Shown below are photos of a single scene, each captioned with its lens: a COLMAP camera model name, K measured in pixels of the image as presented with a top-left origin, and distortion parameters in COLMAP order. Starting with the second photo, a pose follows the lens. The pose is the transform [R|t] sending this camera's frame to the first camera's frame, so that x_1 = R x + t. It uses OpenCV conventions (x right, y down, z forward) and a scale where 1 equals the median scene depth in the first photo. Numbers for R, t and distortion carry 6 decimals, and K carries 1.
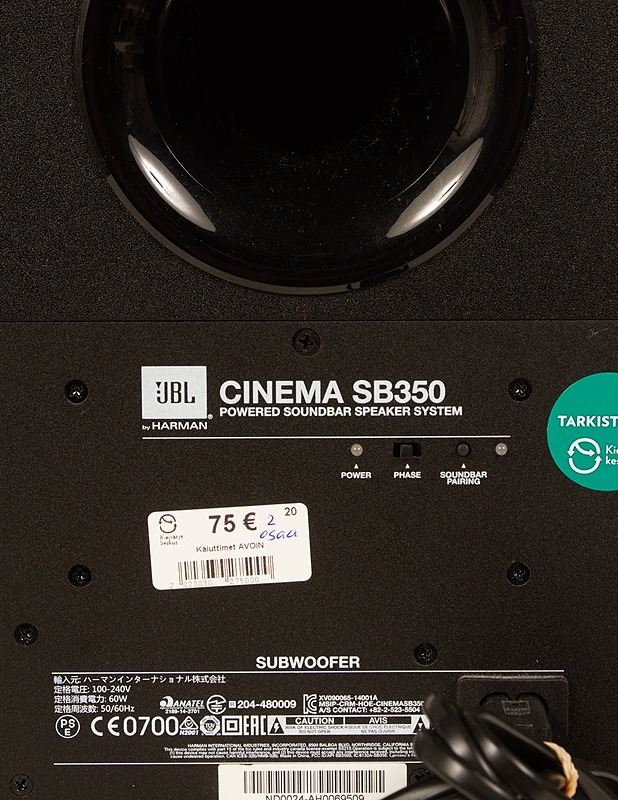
lens RADIAL K [[1874.6, 0, 306.9], [0, 1874.6, 401.5], [0, 0, 1]] dist [0.049370, 0.000000]
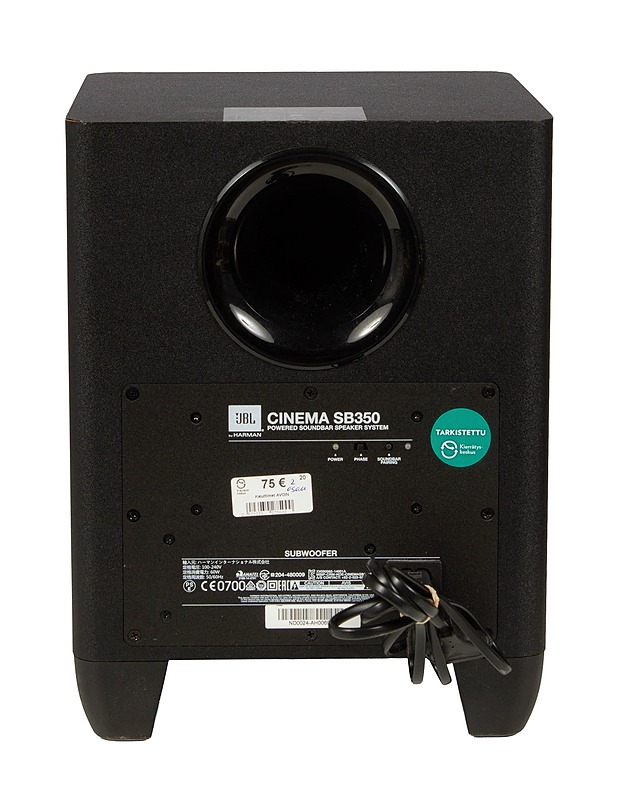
lens RADIAL K [[2239.1, 0, 310.2], [0, 2239.1, 398.8], [0, 0, 1]] dist [0.127962, 0.000000]
pose [[0.999661, -0.000045, 0.026021, -0.062642], [-0.000567, 0.999723, 0.023515, -0.081380], [-0.026015, -0.023522, 0.999385, -1.383462]]
